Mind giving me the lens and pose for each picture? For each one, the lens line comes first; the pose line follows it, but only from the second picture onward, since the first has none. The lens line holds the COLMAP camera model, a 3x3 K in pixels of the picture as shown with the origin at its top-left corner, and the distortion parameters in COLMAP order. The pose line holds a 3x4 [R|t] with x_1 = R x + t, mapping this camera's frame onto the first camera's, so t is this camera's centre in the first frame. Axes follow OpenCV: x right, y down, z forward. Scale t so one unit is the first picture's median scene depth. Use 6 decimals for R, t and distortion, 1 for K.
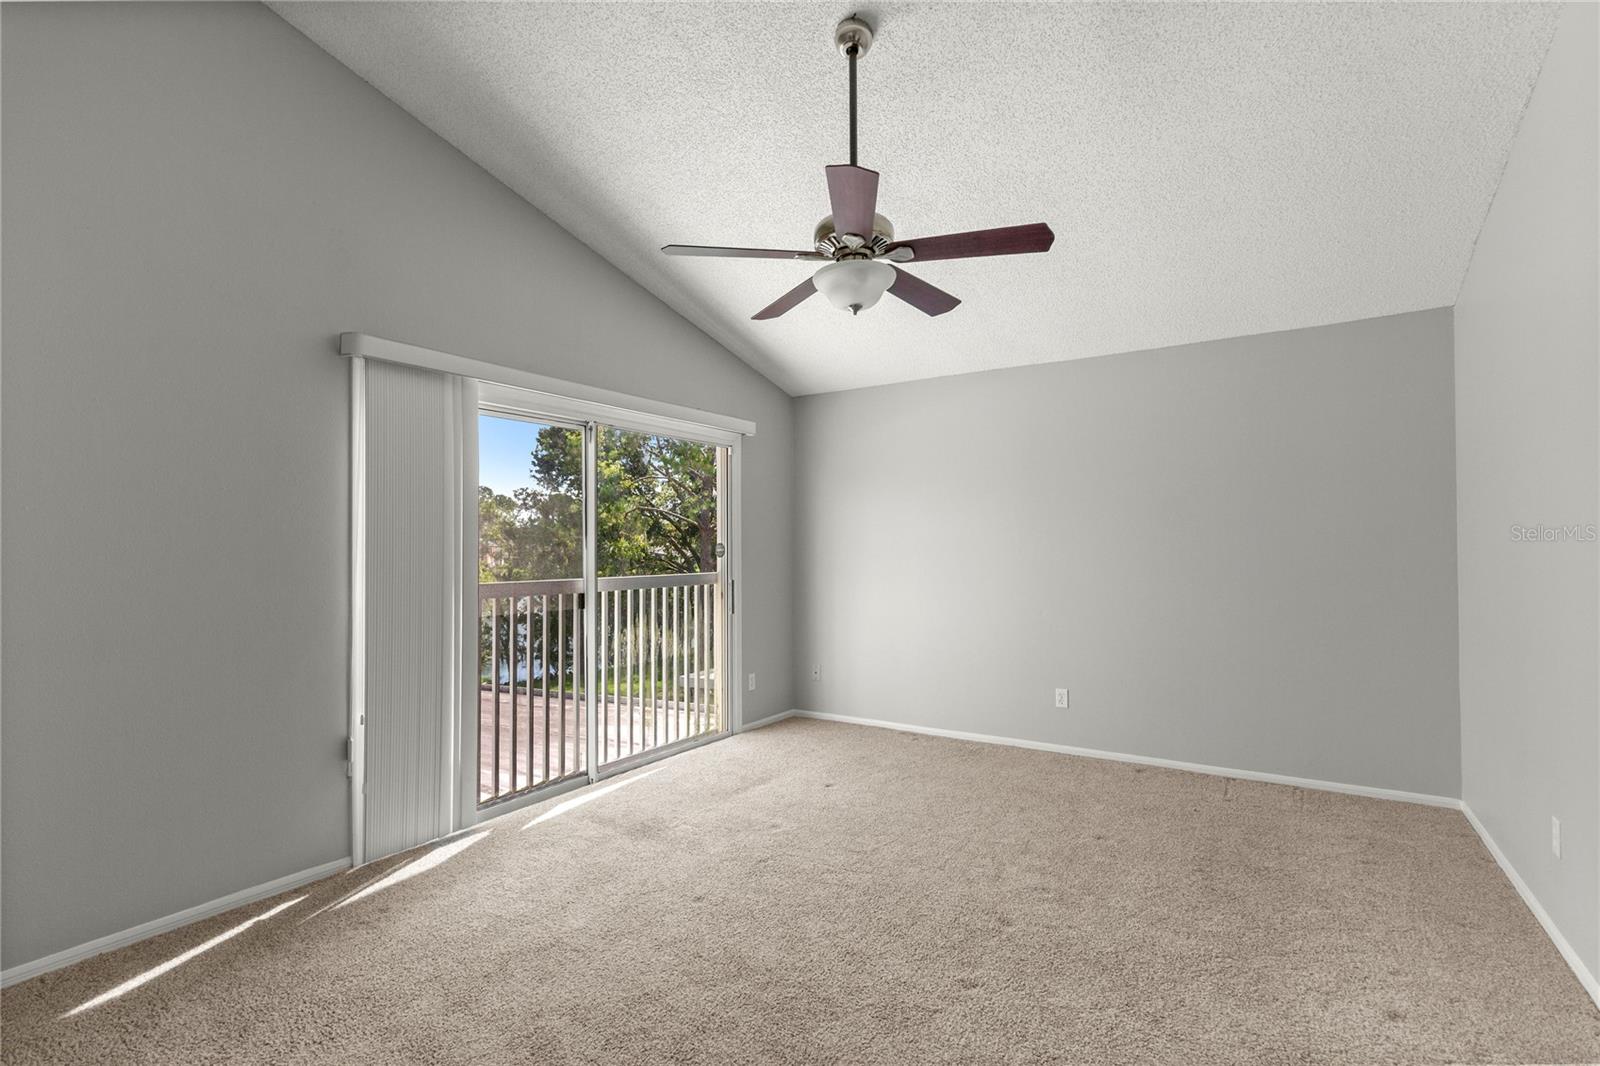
lens RADIAL K [[744.5, 0, 798.0], [0, 744.5, 527.7], [0, 0, 1]] dist [0.003005, -0.000381]
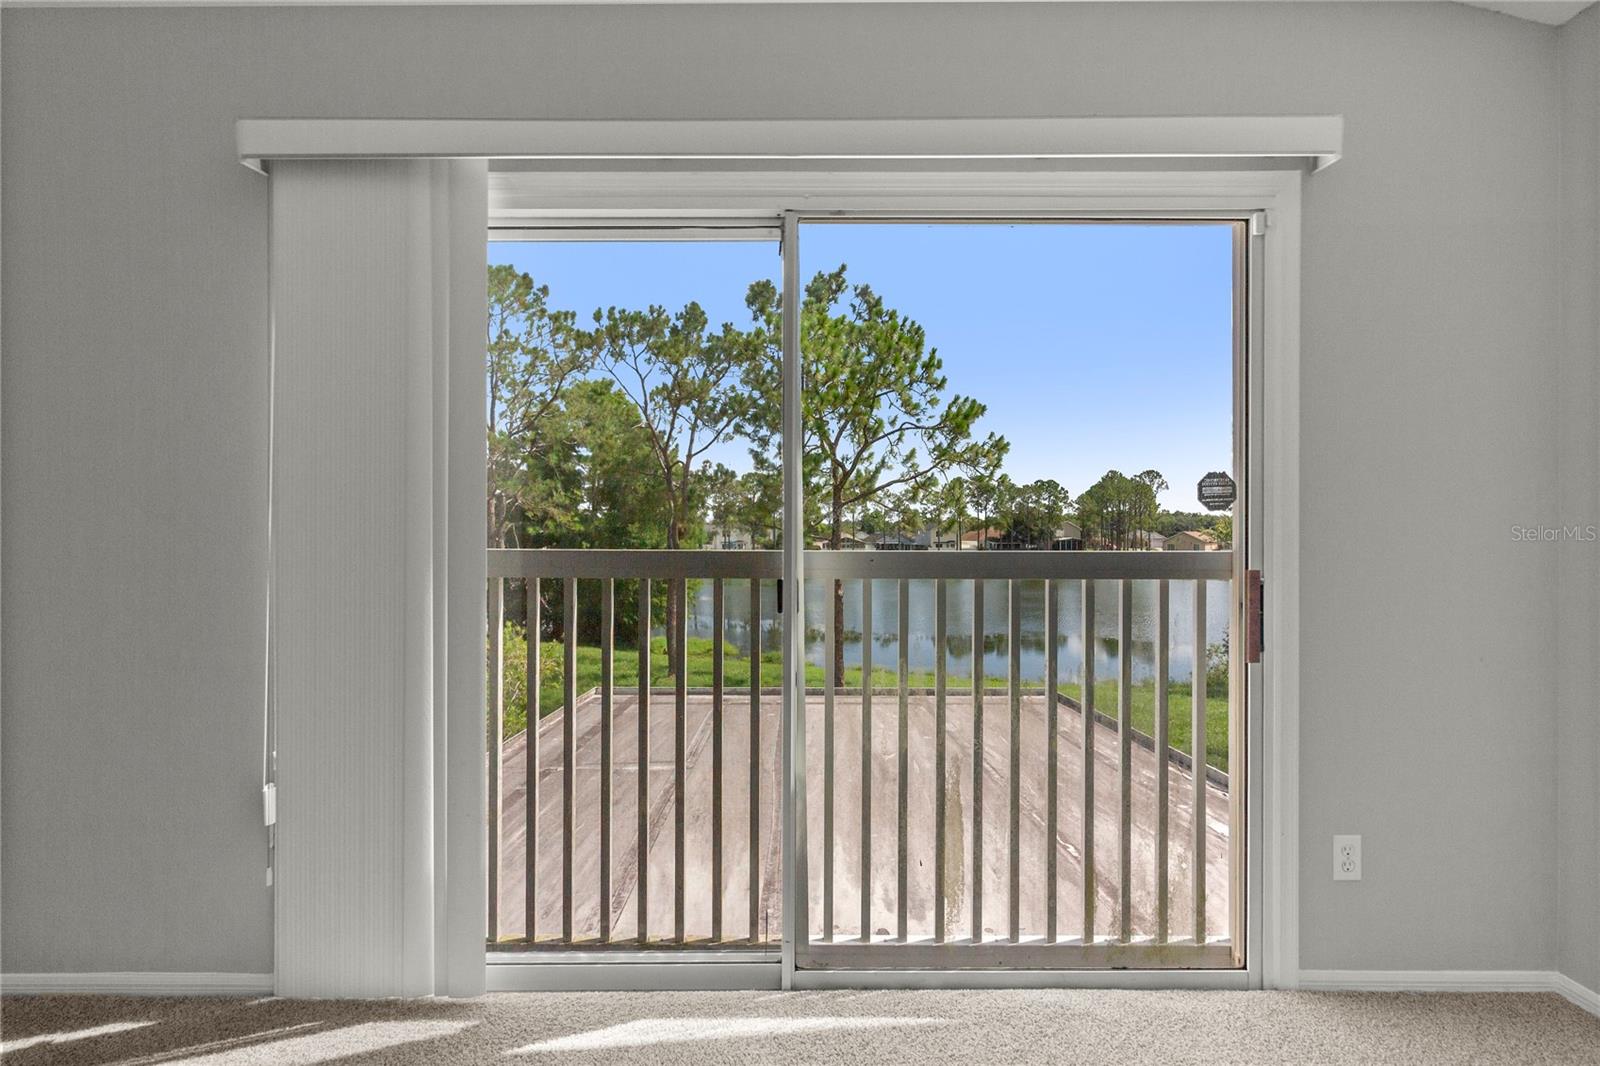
lens RADIAL K [[744.5, 0, 805.3], [0, 744.5, 533.6], [0, 0, 1]] dist [0.003005, -0.000381]
pose [[0.549480, 0.004499, -0.835495, 0.135603], [0.021135, 0.999591, 0.019282, 0.056116], [0.835240, -0.028253, 0.549160, 0.849835]]
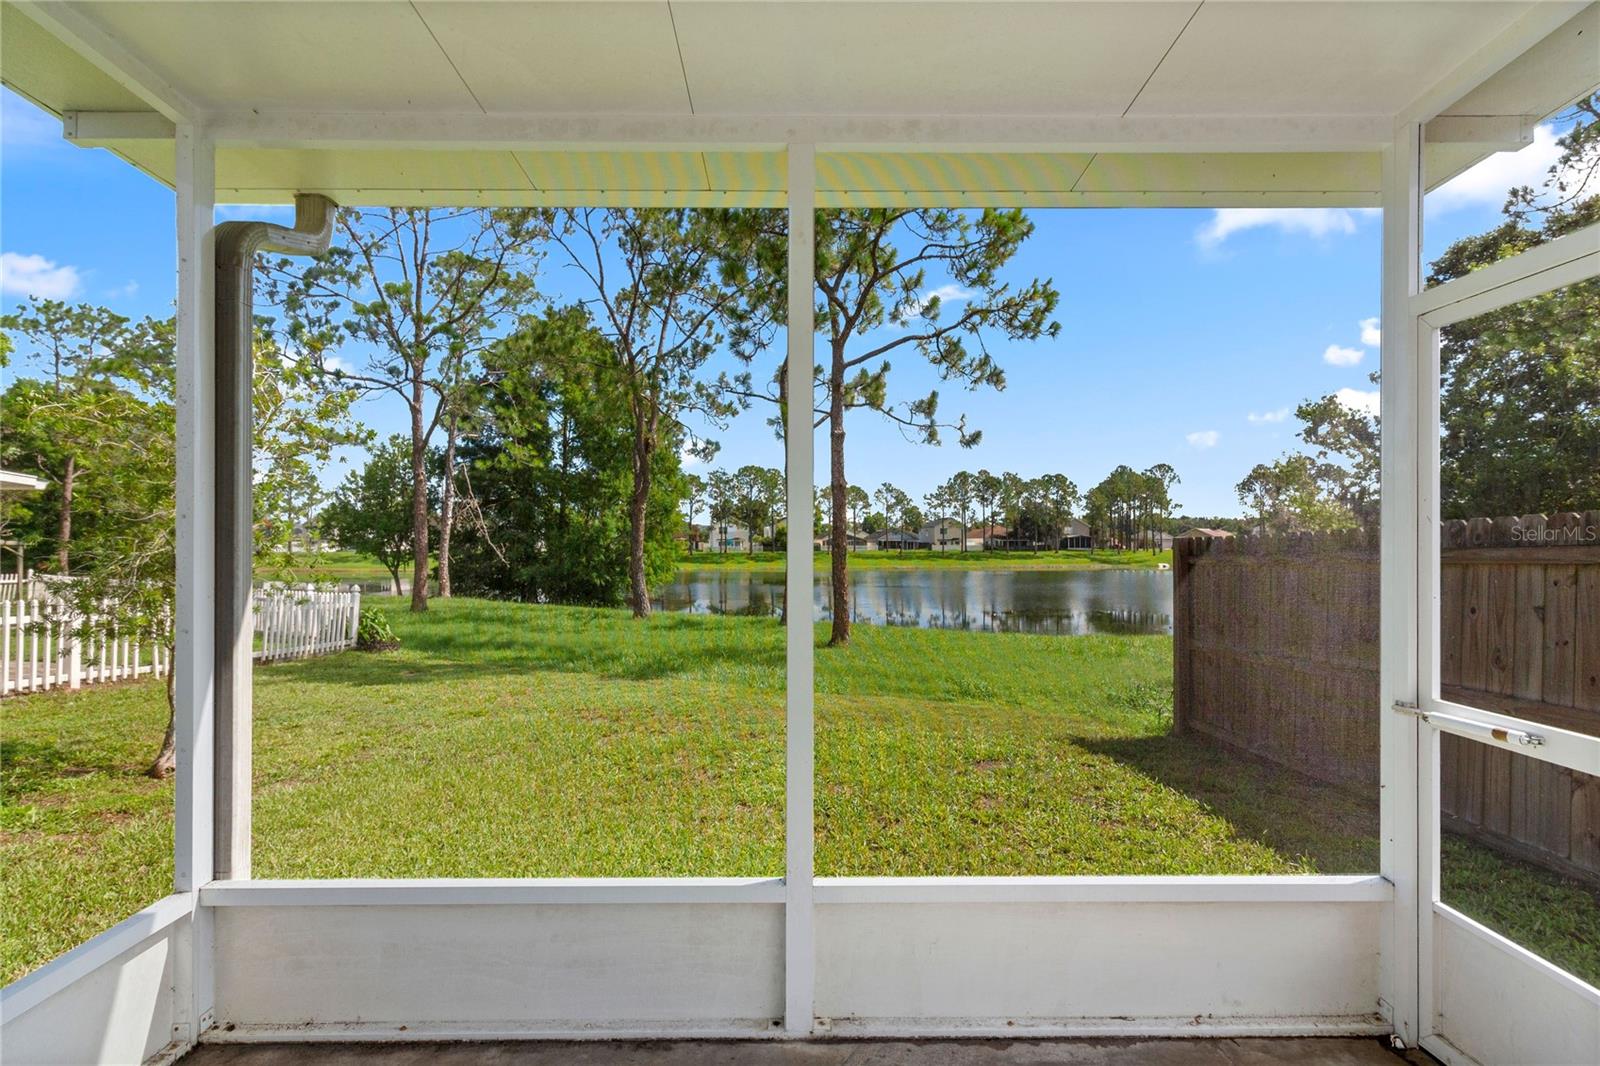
lens RADIAL K [[744.5, 0, 799.2], [0, 744.5, 541.7], [0, 0, 1]] dist [0.003005, -0.000381]
pose [[0.541480, -0.004637, -0.840701, -0.802642], [0.028680, 0.999505, 0.012959, 0.816171], [0.840224, -0.031128, 0.541345, 1.505542]]
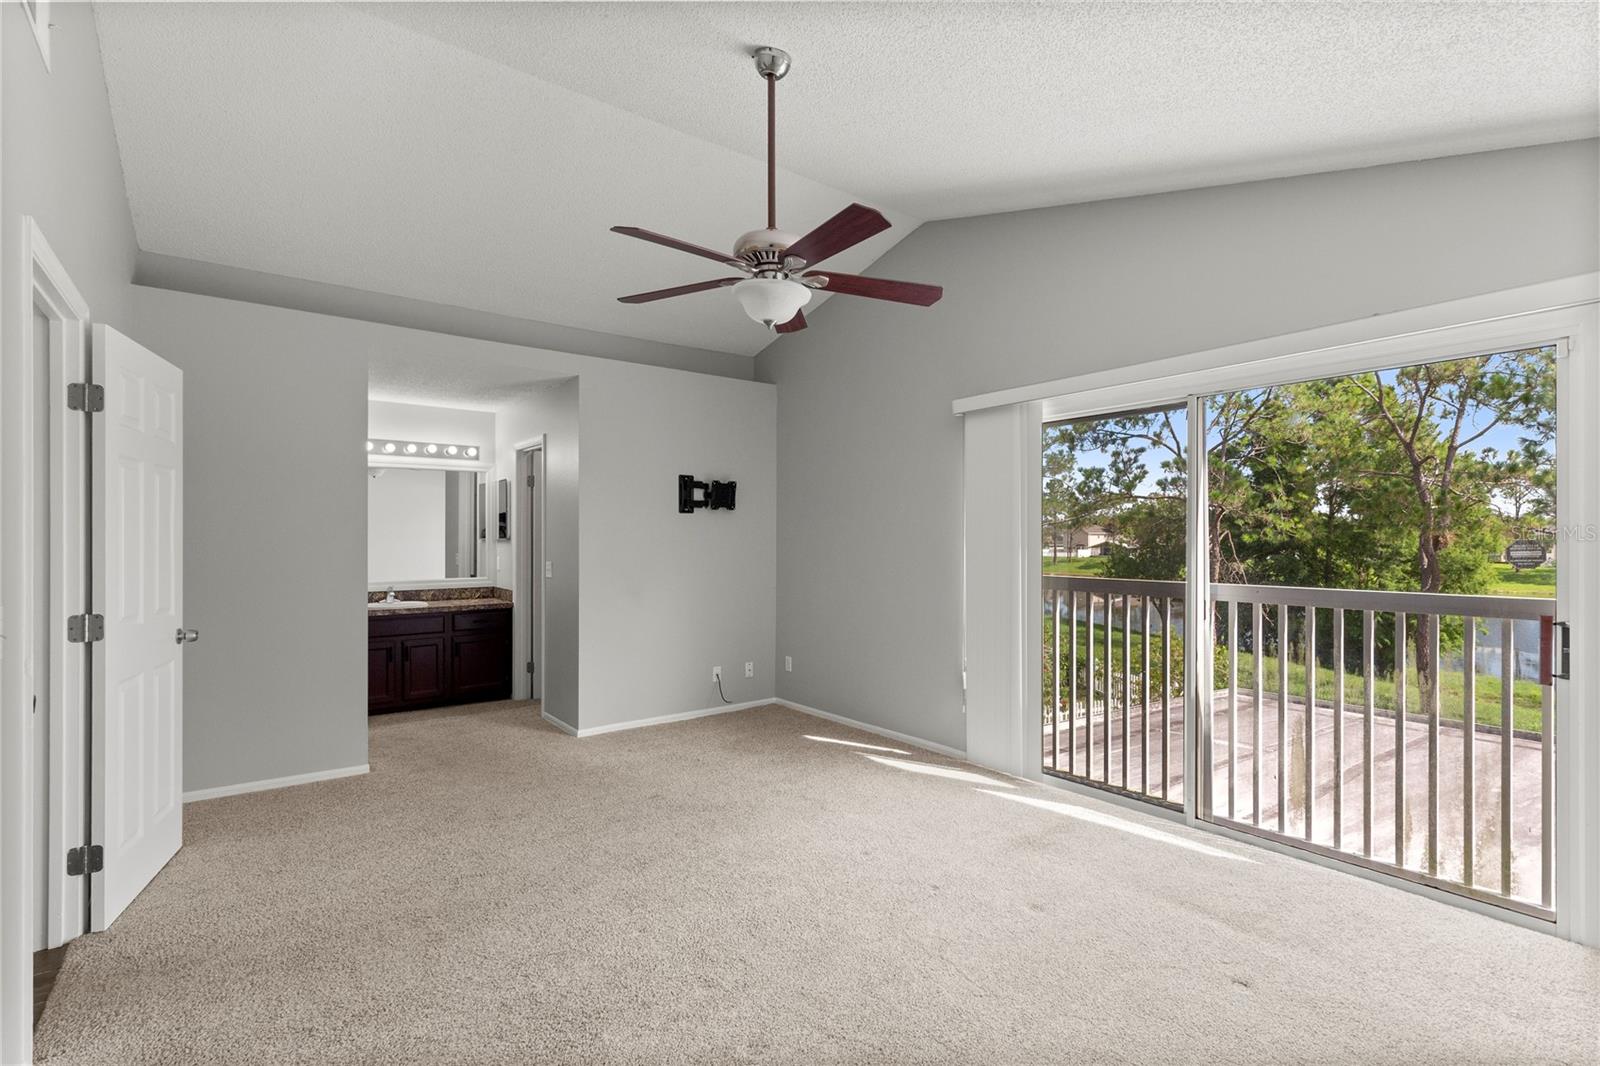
lens RADIAL K [[744.5, 0, 798.9], [0, 744.5, 535.5], [0, 0, 1]] dist [0.003005, -0.000381]
pose [[-0.335480, 0.001700, -0.942046, 0.742077], [0.034700, 0.999342, -0.010554, 0.008799], [0.941408, -0.036229, -0.335318, 0.978097]]
